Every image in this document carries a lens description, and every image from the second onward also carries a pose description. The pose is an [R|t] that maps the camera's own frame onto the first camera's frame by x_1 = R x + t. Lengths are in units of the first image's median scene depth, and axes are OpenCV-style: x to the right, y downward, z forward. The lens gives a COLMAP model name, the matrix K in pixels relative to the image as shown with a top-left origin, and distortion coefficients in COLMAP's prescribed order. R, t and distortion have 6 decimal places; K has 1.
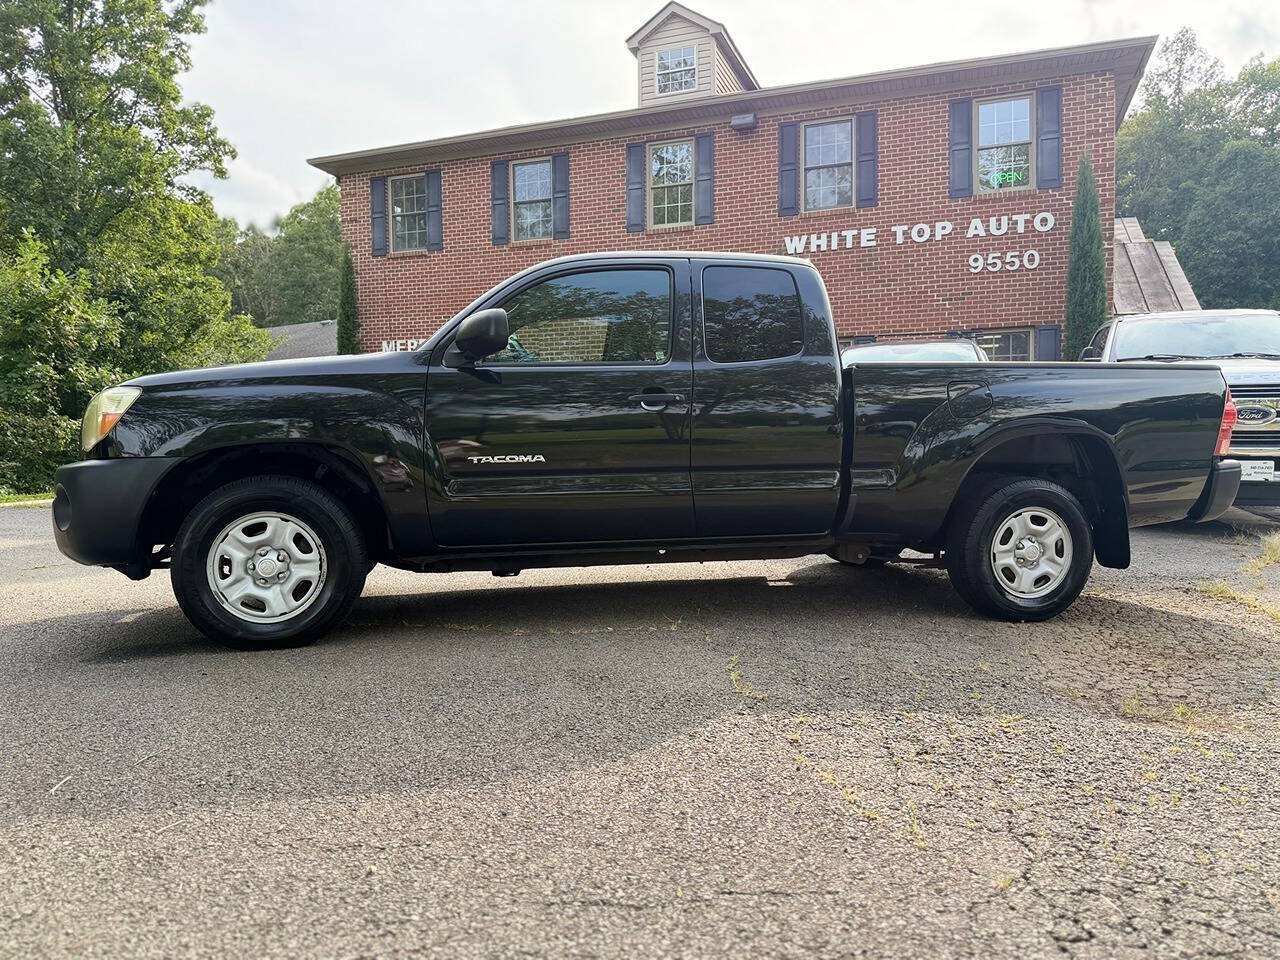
lens RADIAL K [[918.6, 0, 644.4], [0, 918.6, 475.9], [0, 0, 1]] dist [0.016282, -0.034459]
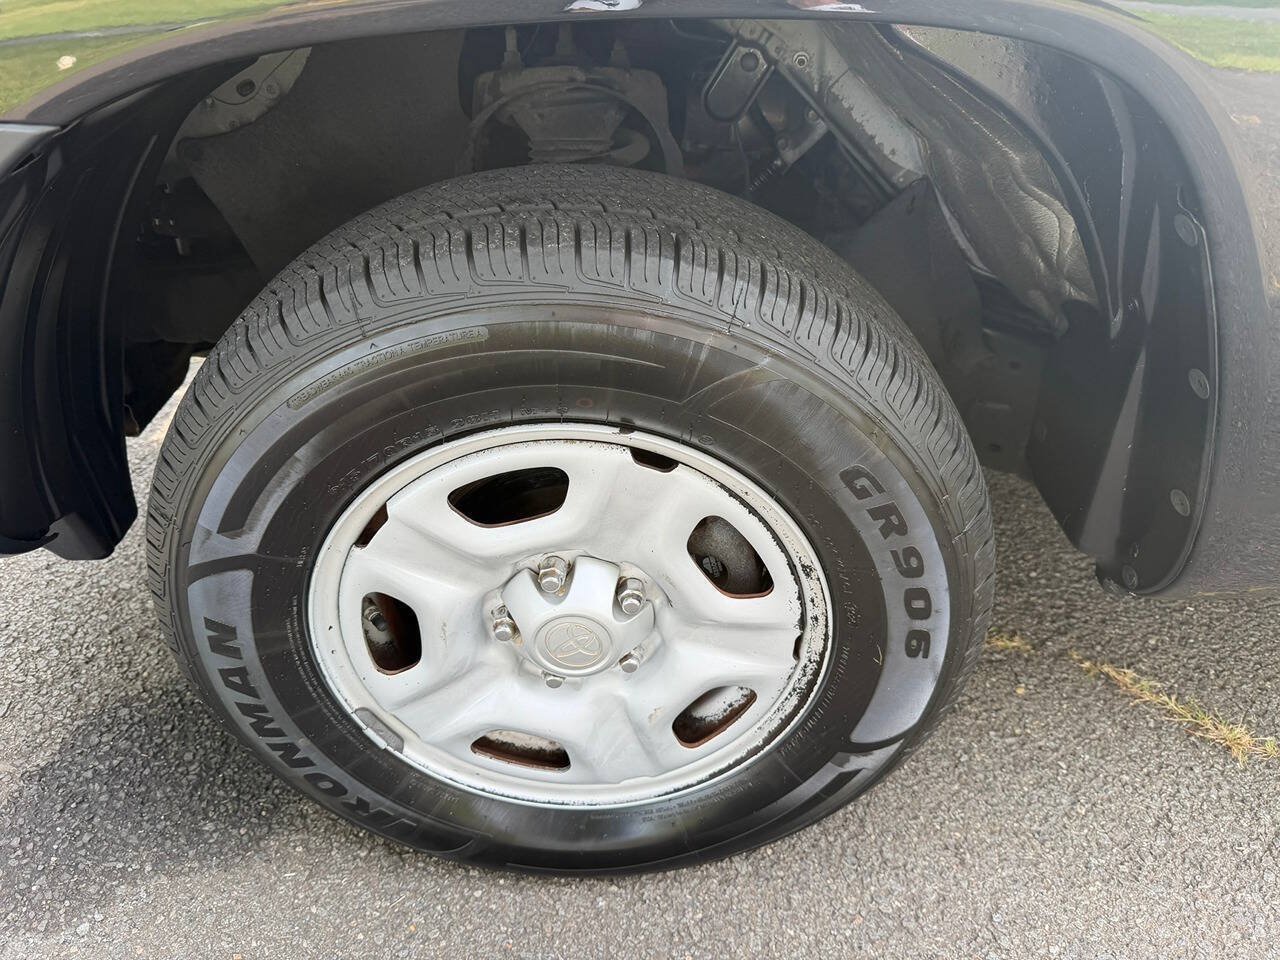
lens RADIAL K [[919.5, 0, 640.9], [0, 919.5, 479.7], [0, 0, 1]] dist [0.006831, -0.020345]
pose [[0.970963, 0.152708, -0.184152, -0.357916], [-0.030142, 0.841722, 0.539069, -0.051229], [0.237325, -0.517865, 0.821883, 0.841107]]
